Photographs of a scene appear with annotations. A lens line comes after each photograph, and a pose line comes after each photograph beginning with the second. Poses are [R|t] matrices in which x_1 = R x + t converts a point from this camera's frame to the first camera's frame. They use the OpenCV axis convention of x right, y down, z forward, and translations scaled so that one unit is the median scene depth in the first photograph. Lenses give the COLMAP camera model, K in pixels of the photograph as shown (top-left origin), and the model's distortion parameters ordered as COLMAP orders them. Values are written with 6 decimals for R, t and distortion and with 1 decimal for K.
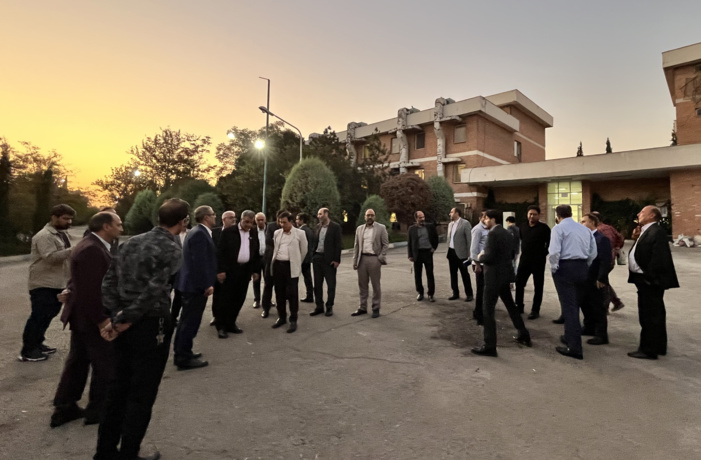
lens RADIAL K [[290.3, 0, 345.9], [0, 290.3, 214.4], [0, 0, 1]] dist [-0.000120, 0.000016]
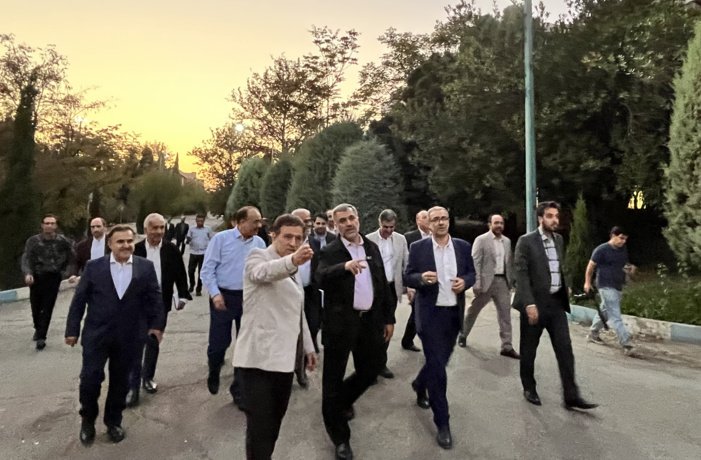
lens RADIAL K [[309.6, 0, 350.6], [0, 309.6, 230.1], [0, 0, 1]] dist [-0.000570, -0.000042]
pose [[0.937794, 0.022556, -0.346459, -0.256347], [0.010930, 0.995475, 0.094394, 0.008568], [0.347021, -0.092309, 0.933304, 0.429388]]
